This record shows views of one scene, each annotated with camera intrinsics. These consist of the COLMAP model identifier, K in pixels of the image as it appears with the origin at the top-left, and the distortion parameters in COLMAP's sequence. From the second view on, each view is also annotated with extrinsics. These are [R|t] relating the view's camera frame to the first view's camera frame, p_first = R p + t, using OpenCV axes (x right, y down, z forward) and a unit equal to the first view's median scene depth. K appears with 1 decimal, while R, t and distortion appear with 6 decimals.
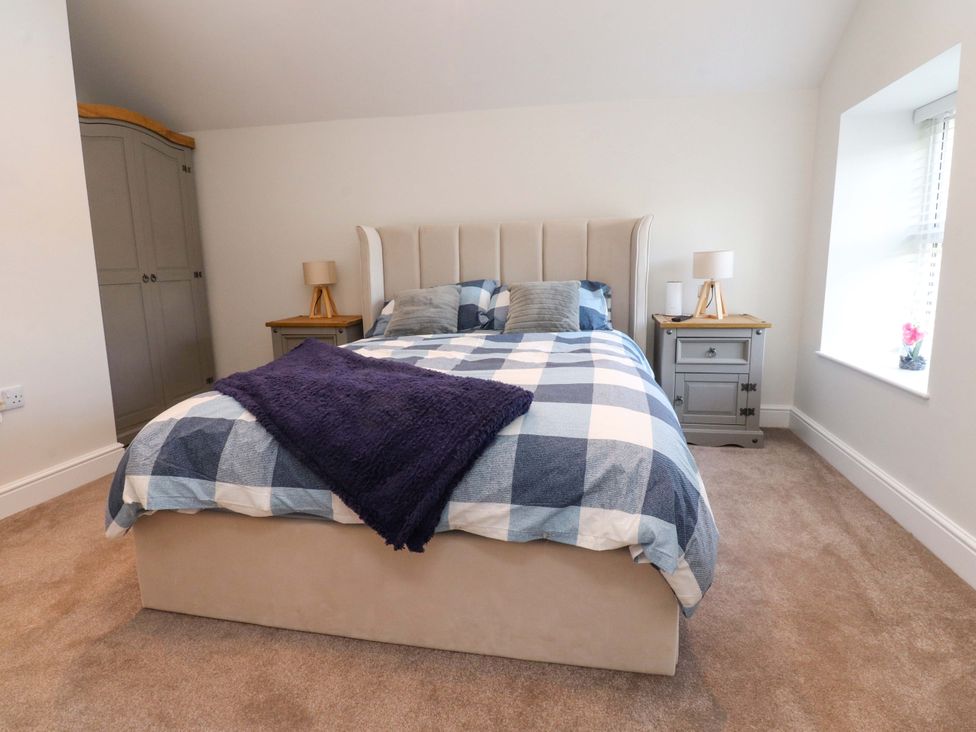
lens RADIAL K [[528.3, 0, 488.4], [0, 528.3, 339.8], [0, 0, 1]] dist [0.002678, -0.014400]
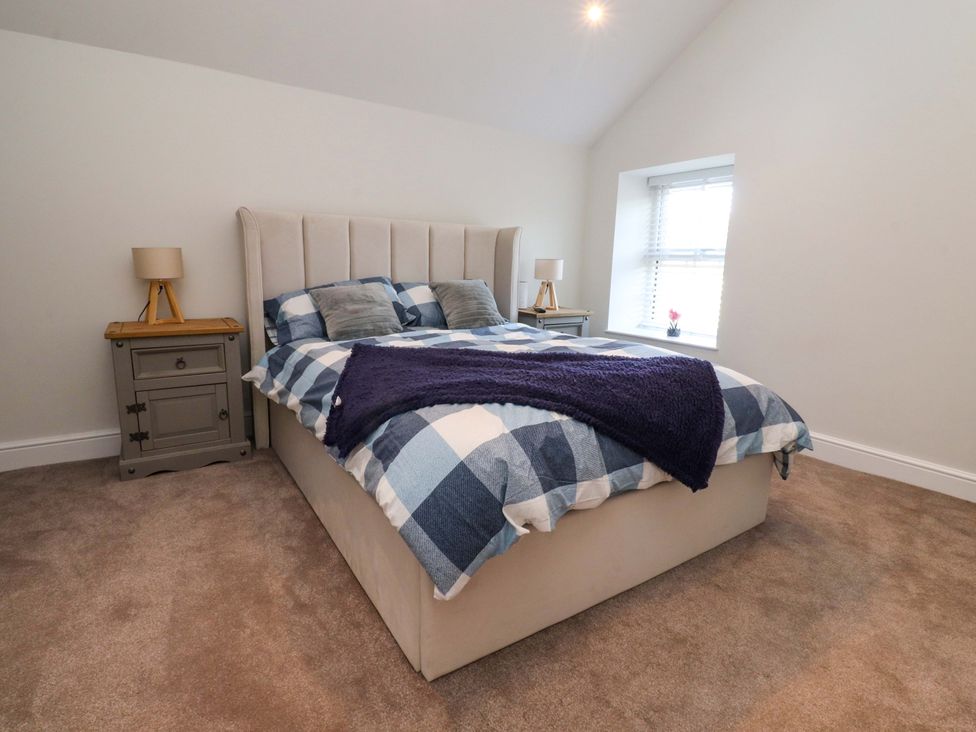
lens RADIAL K [[505.0, 0, 484.3], [0, 505.0, 345.7], [0, 0, 1]] dist [0.001850, -0.015031]
pose [[0.713925, -0.075437, 0.696147, -0.660543], [0.061372, 0.997095, 0.045110, -0.019988], [-0.697528, 0.010519, 0.716481, 0.231389]]
